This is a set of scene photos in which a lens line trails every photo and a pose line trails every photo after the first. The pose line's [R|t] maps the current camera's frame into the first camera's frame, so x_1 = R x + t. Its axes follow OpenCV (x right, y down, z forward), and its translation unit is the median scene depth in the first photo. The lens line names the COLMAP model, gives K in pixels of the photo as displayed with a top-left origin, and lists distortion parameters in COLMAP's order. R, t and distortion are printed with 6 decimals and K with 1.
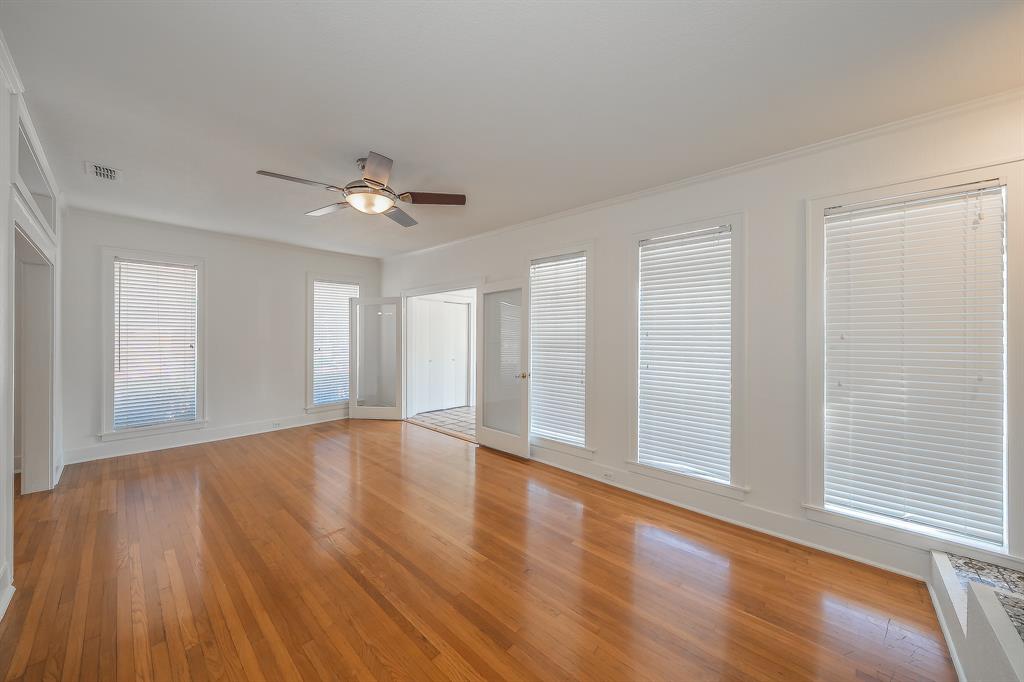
lens RADIAL K [[374.3, 0, 513.2], [0, 374.3, 338.7], [0, 0, 1]] dist [0.000579, 0.000069]
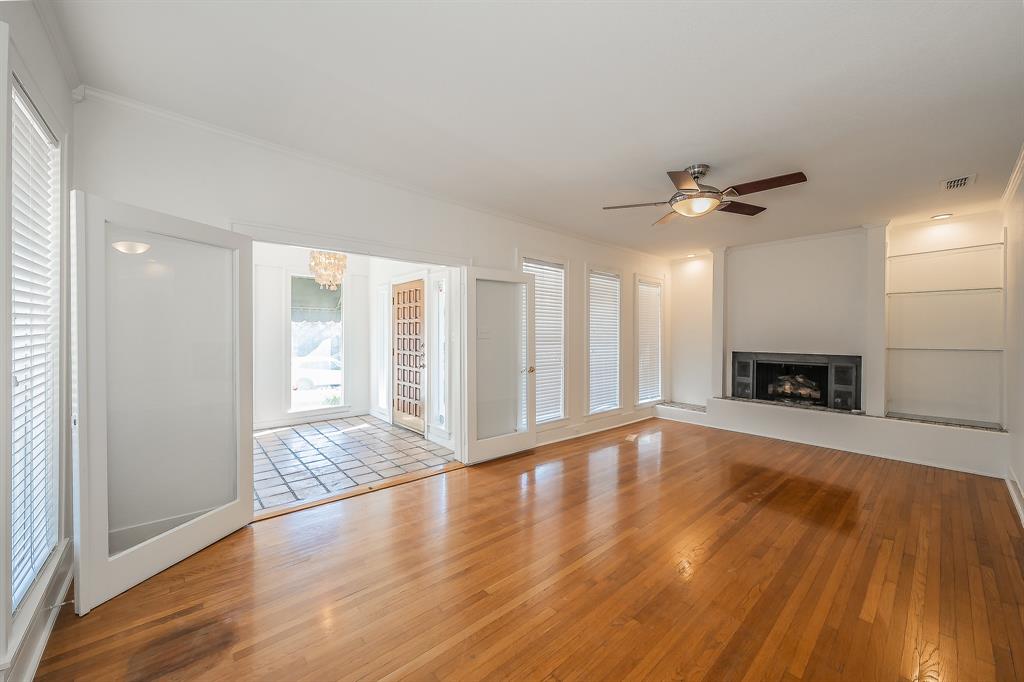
lens RADIAL K [[374.3, 0, 513.2], [0, 374.3, 338.7], [0, 0, 1]] dist [0.000579, 0.000069]
pose [[0.101102, -0.016389, 0.994741, -1.099122], [-0.001260, 0.999861, 0.016602, -0.004106], [-0.994875, -0.002932, 0.101067, 1.037243]]
